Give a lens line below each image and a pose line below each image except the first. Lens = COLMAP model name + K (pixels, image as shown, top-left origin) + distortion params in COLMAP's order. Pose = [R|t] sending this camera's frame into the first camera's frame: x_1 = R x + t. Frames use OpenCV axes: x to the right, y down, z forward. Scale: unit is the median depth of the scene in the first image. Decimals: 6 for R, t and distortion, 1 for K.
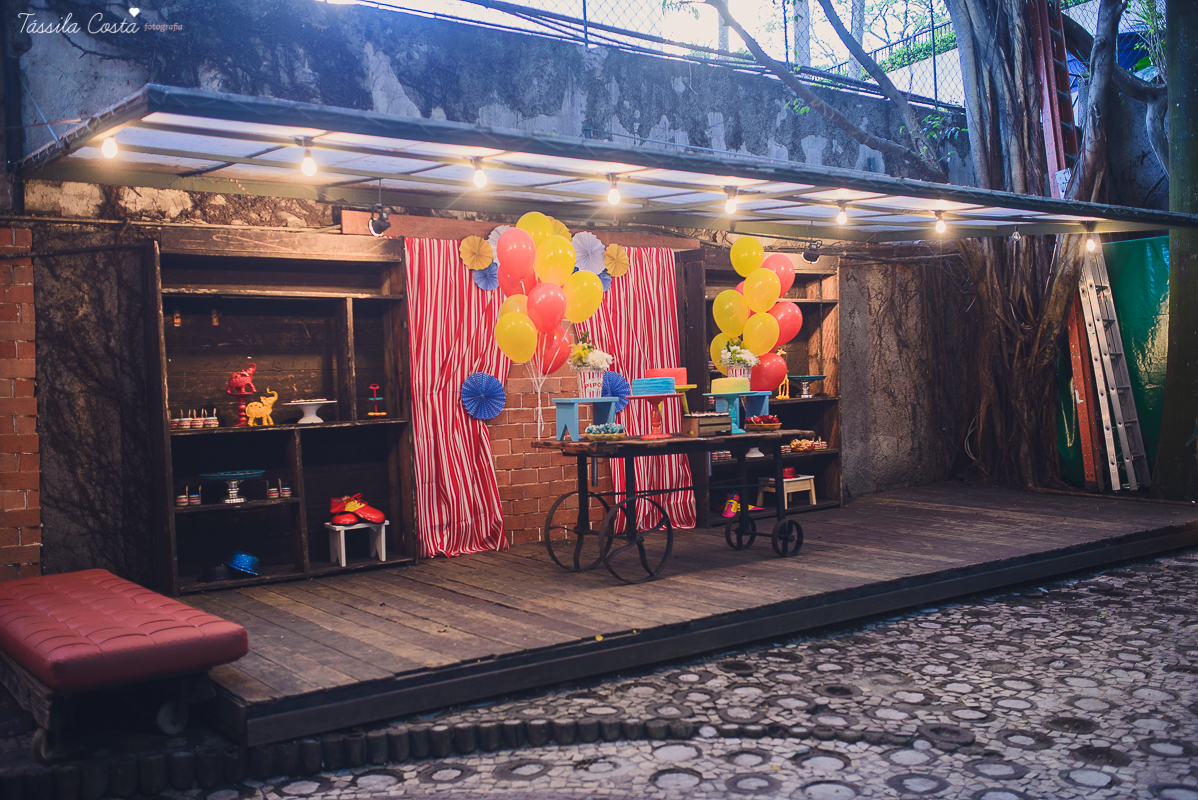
lens RADIAL K [[1154.0, 0, 599.0], [0, 1154.0, 400.0], [0, 0, 1]] dist [-0.074383, 0.106594]
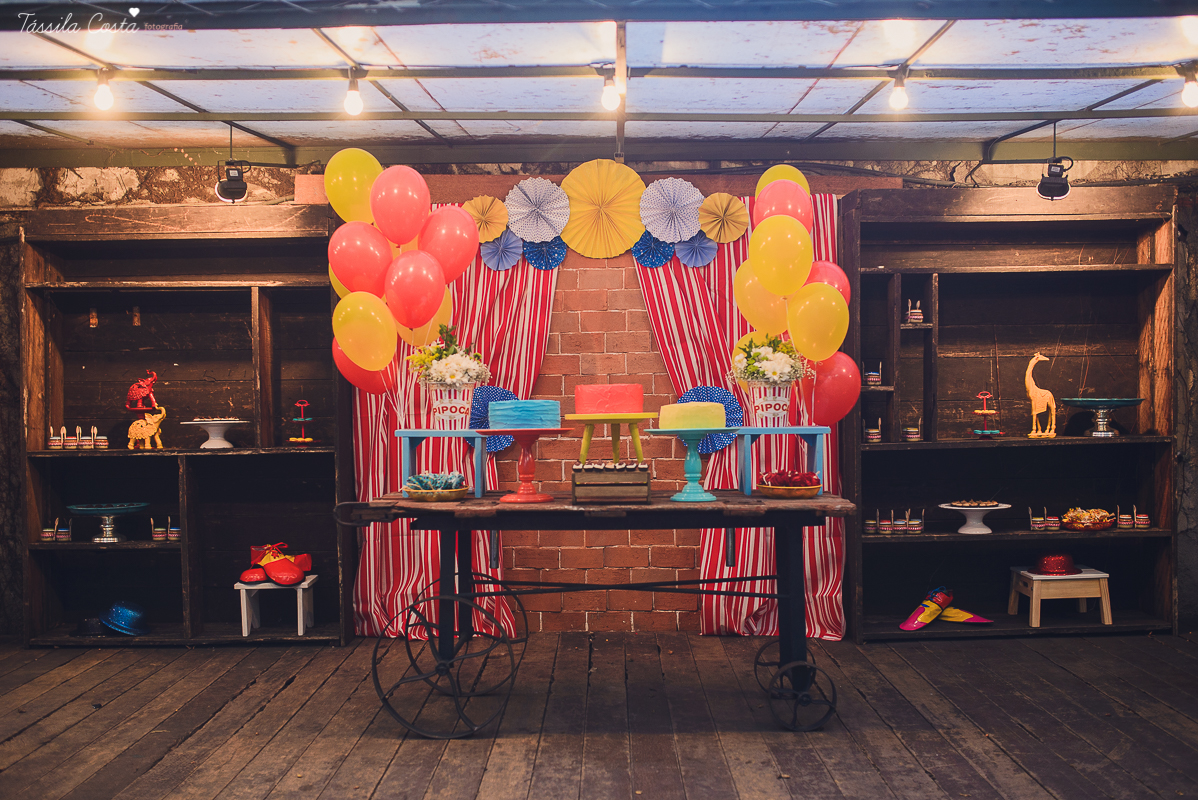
lens RADIAL K [[1154.0, 0, 599.0], [0, 1154.0, 400.0], [0, 0, 1]] dist [-0.074383, 0.106594]
pose [[0.806006, 0.022529, -0.591478, 0.420534], [-0.023839, 0.999700, 0.005593, -0.023440], [0.591427, 0.009592, 0.806301, 0.521921]]
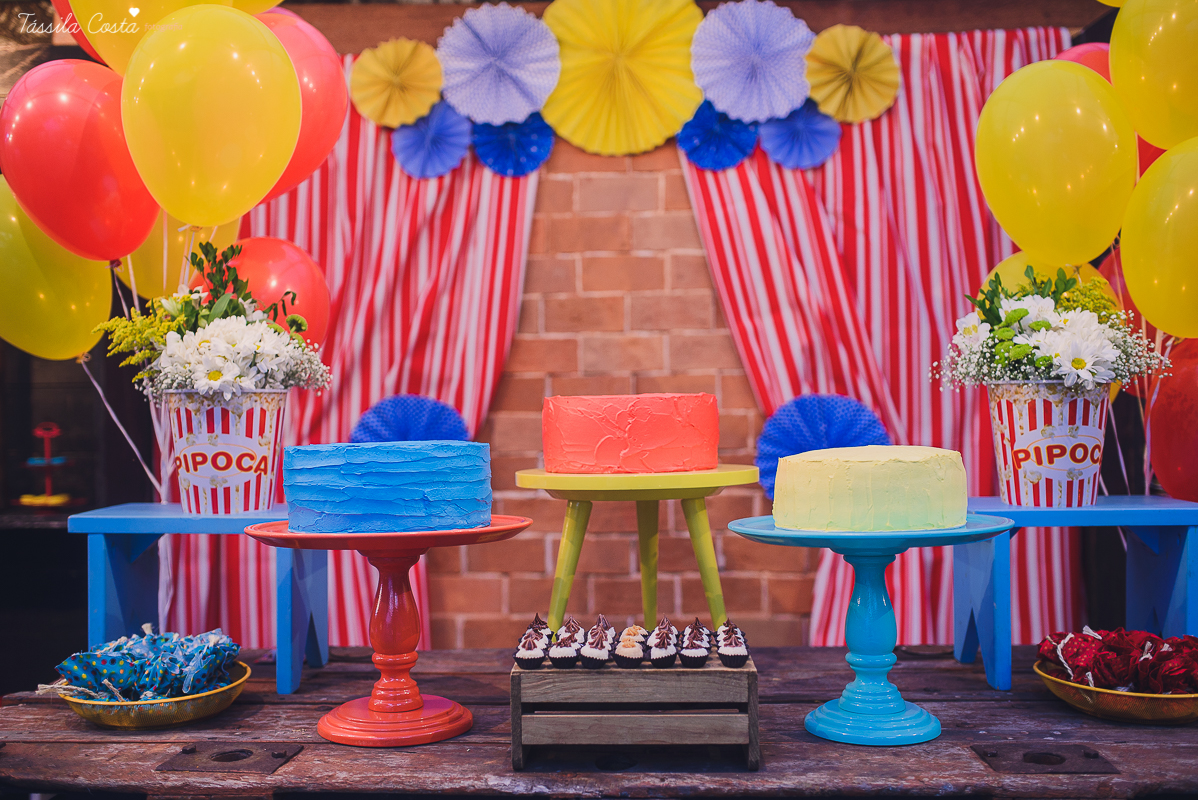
lens RADIAL K [[1154.0, 0, 599.0], [0, 1154.0, 400.0], [0, 0, 1]] dist [-0.074383, 0.106594]
pose [[0.789521, 0.017405, -0.613477, 0.200737], [-0.021270, 0.999773, 0.000991, -0.027329], [0.613355, 0.012266, 0.789712, 0.830525]]
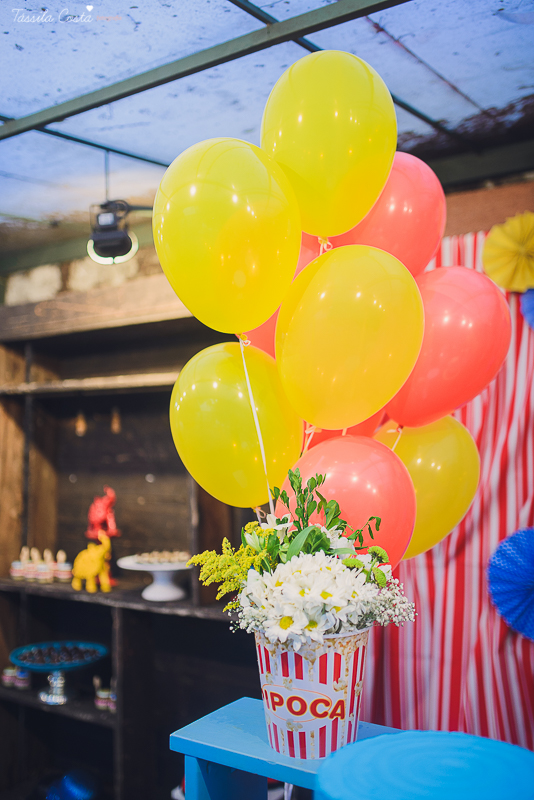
lens RADIAL K [[770.6, 0, 267.0], [0, 770.6, 400.0], [0, 0, 1]] dist [-0.074383, 0.106594]
pose [[0.351596, -0.028535, -0.935717, 0.140448], [-0.012180, 0.999311, -0.035051, -0.068069], [0.936073, 0.023721, 0.351006, 0.906221]]
